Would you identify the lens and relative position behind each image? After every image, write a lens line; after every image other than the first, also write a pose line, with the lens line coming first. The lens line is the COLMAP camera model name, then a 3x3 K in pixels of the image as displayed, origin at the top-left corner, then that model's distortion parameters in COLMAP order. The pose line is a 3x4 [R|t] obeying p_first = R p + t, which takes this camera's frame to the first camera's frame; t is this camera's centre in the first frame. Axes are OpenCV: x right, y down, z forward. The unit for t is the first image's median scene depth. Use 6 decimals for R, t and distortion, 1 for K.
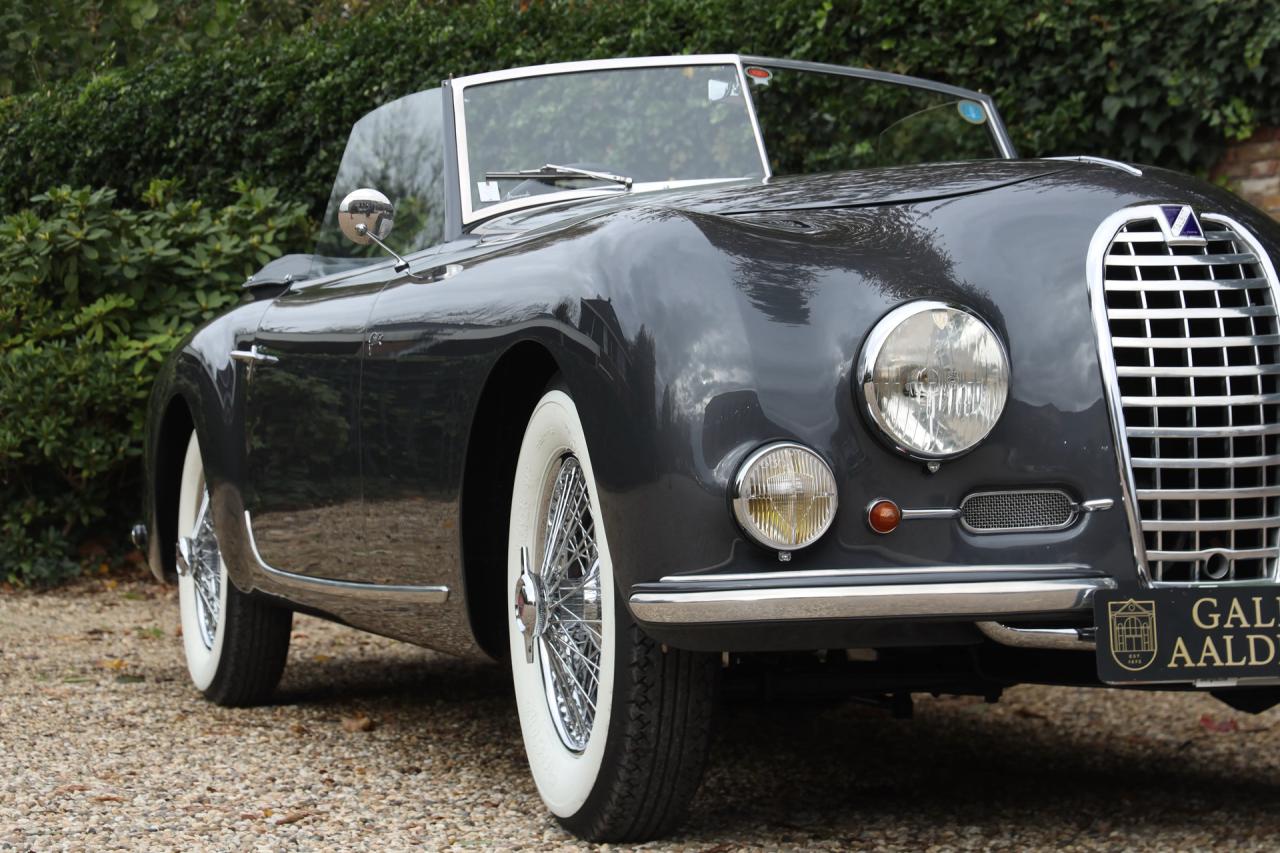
lens RADIAL K [[2909.9, 0, 698.4], [0, 2909.9, 420.5], [0, 0, 1]] dist [0.145907, 0.000000]
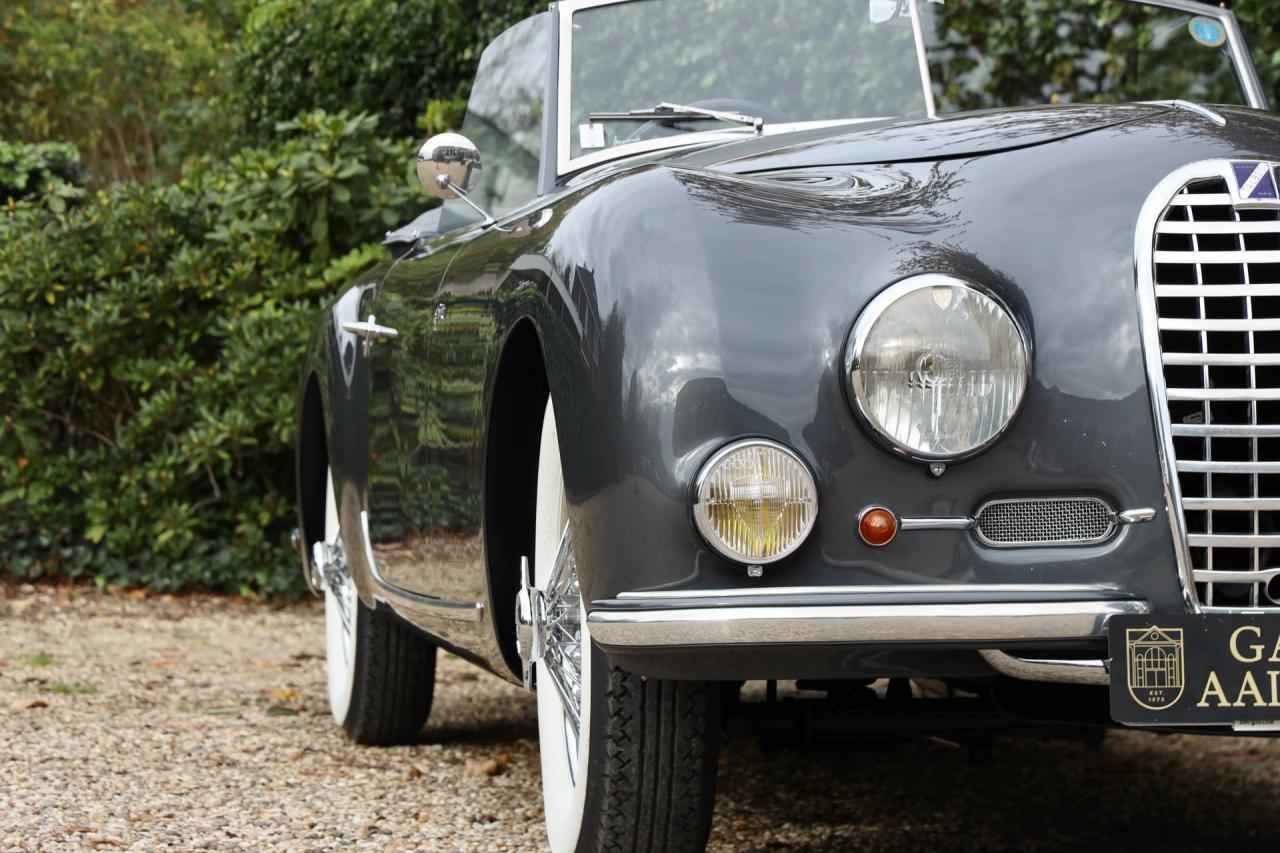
lens RADIAL K [[3817.9, 0, 710.8], [0, 3817.9, 414.4], [0, 0, 1]] dist [0.207735, 0.000000]
pose [[0.988423, 0.006316, -0.151595, 0.180226], [-0.005611, 0.999971, 0.005077, -0.005427], [0.151622, -0.004168, 0.988430, -0.120537]]
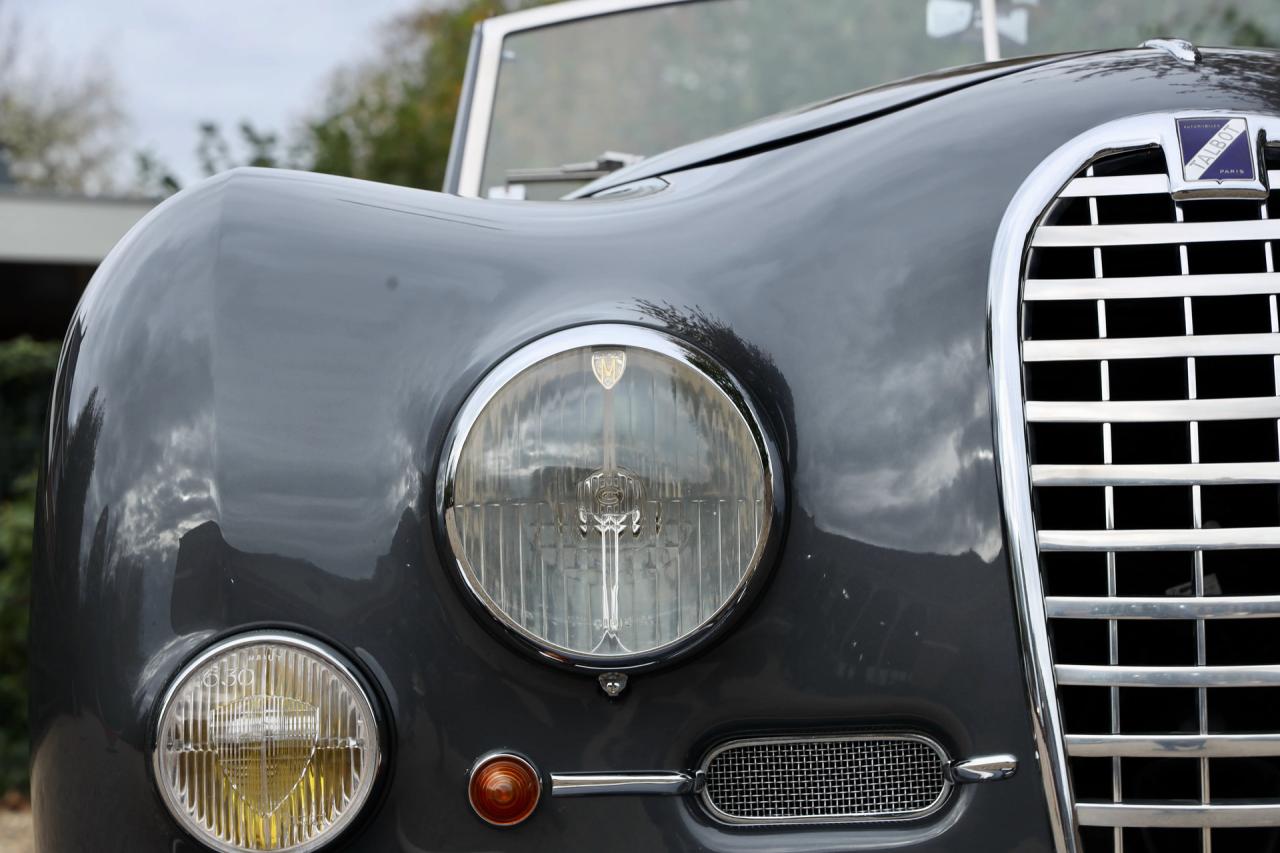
lens RADIAL K [[3634.5, 0, 727.2], [0, 3634.5, 480.3], [0, 0, 1]] dist [0.136174, 0.000000]
pose [[0.954075, -0.014276, -0.299226, 0.265474], [0.004880, 0.999472, -0.032125, 0.002020], [0.299527, 0.029190, 0.953641, 0.435644]]
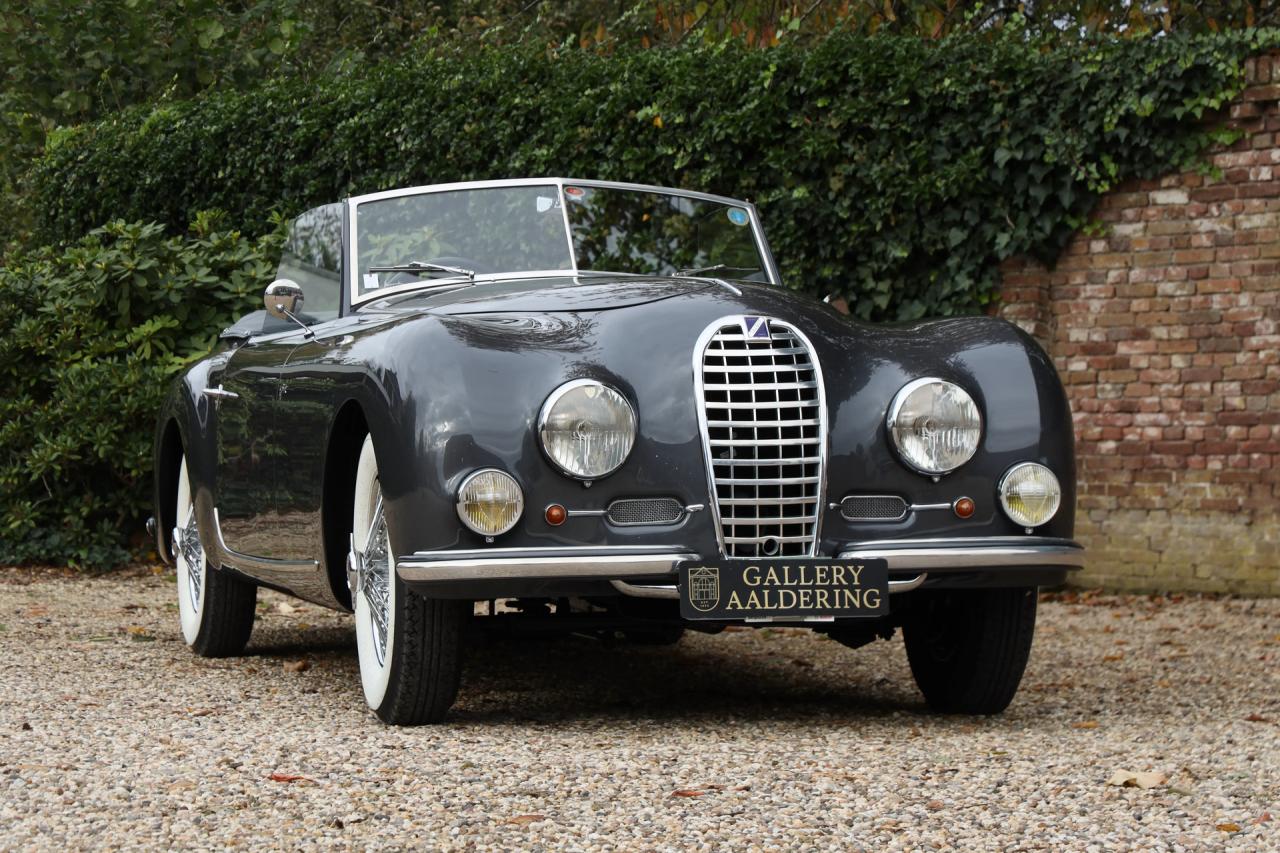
lens RADIAL K [[3098.9, 0, 633.4], [0, 3098.9, 433.1], [0, 0, 1]] dist [0.321930, 0.000000]
pose [[0.997854, 0.003146, -0.065408, 0.210364], [-0.002634, 0.999965, 0.007911, -0.024588], [0.065431, -0.007722, 0.997827, -0.669275]]
